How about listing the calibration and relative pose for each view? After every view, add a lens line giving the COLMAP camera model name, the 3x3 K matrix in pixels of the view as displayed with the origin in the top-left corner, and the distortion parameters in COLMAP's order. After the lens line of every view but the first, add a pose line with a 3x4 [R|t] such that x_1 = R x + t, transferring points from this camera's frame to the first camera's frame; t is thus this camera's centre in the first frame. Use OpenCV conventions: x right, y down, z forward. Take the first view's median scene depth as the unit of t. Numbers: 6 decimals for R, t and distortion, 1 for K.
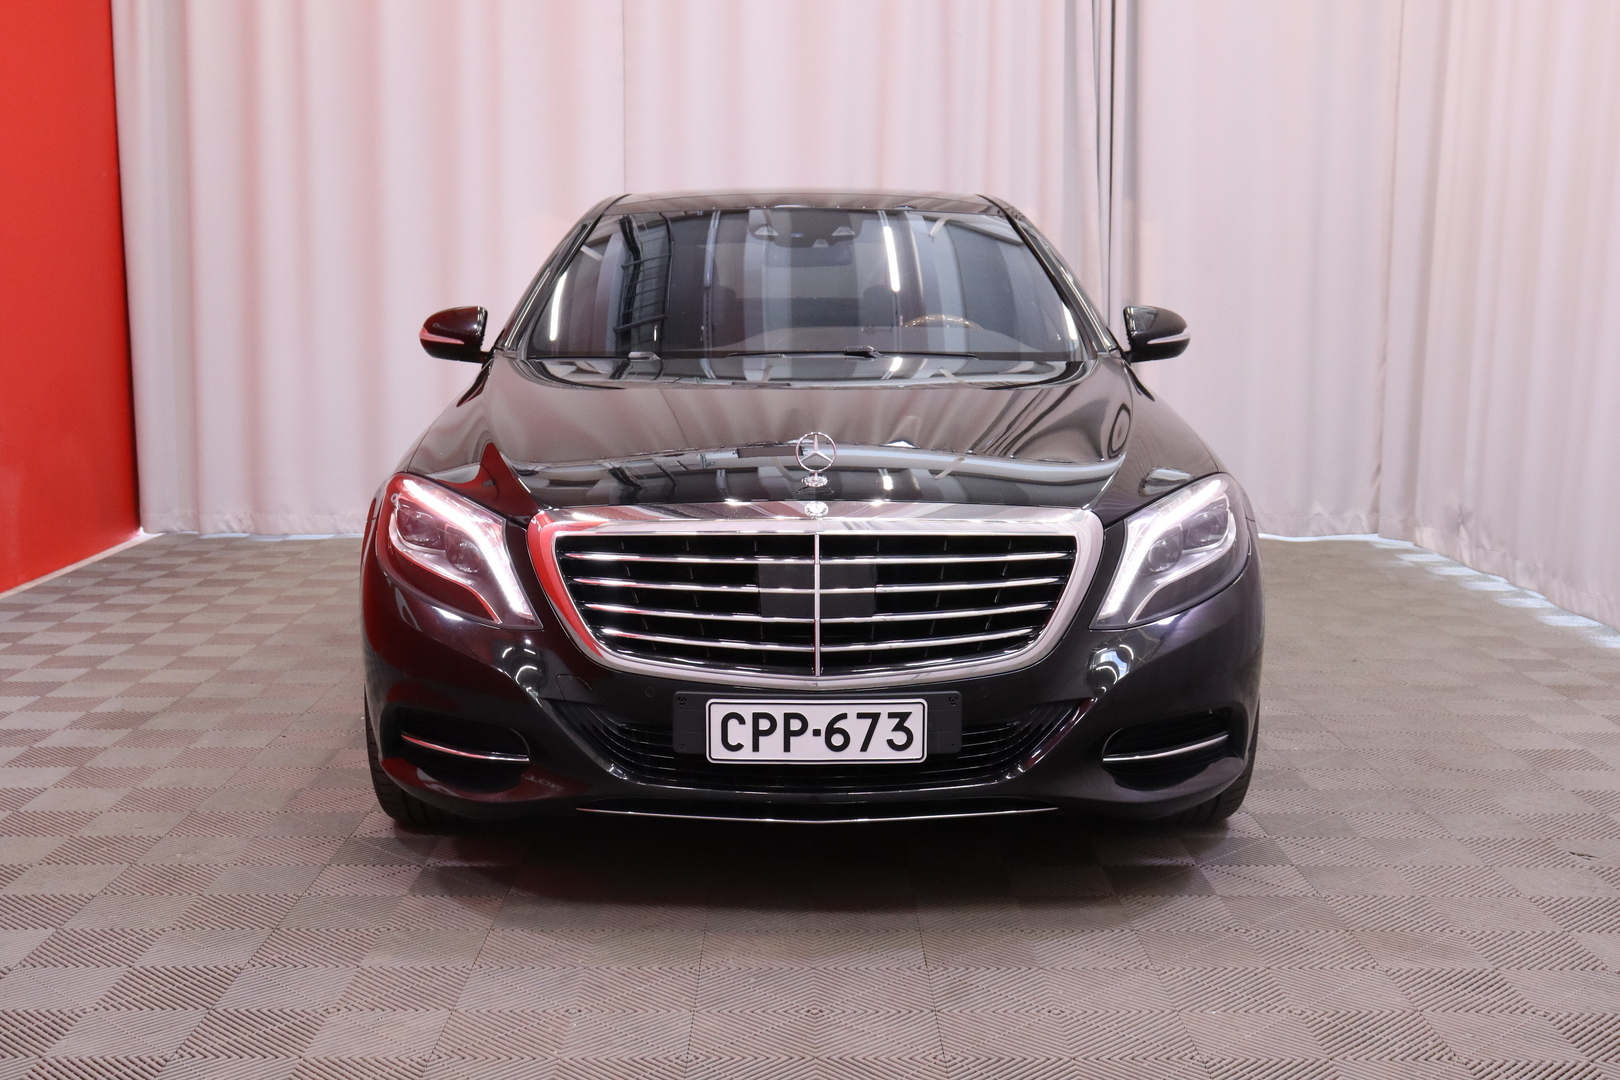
lens RADIAL K [[1986.5, 0, 809.1], [0, 1986.5, 540.6], [0, 0, 1]] dist [0.029062, 0.000000]
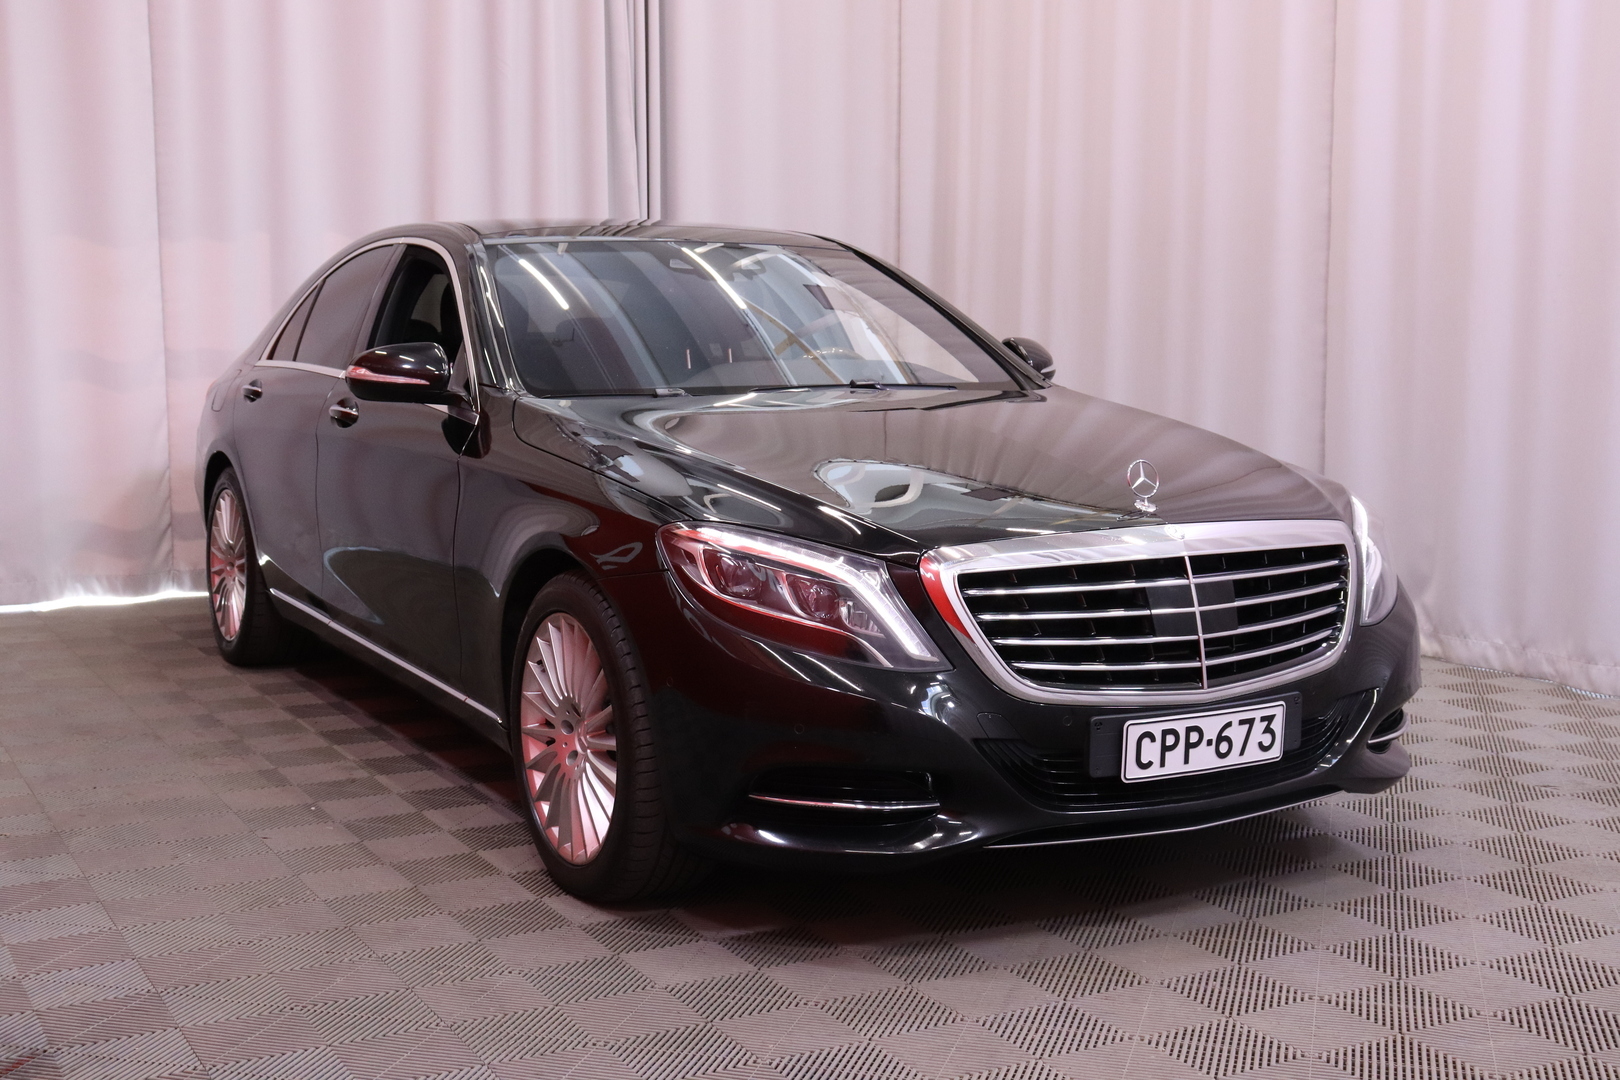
lens RADIAL K [[1986.5, 0, 806.2], [0, 1986.5, 565.4], [0, 0, 1]] dist [0.029062, 0.000000]
pose [[0.867096, -0.062091, 0.494257, -0.696277], [0.065034, 0.997820, 0.011258, -0.022887], [-0.493878, 0.022382, 0.869243, 0.185587]]
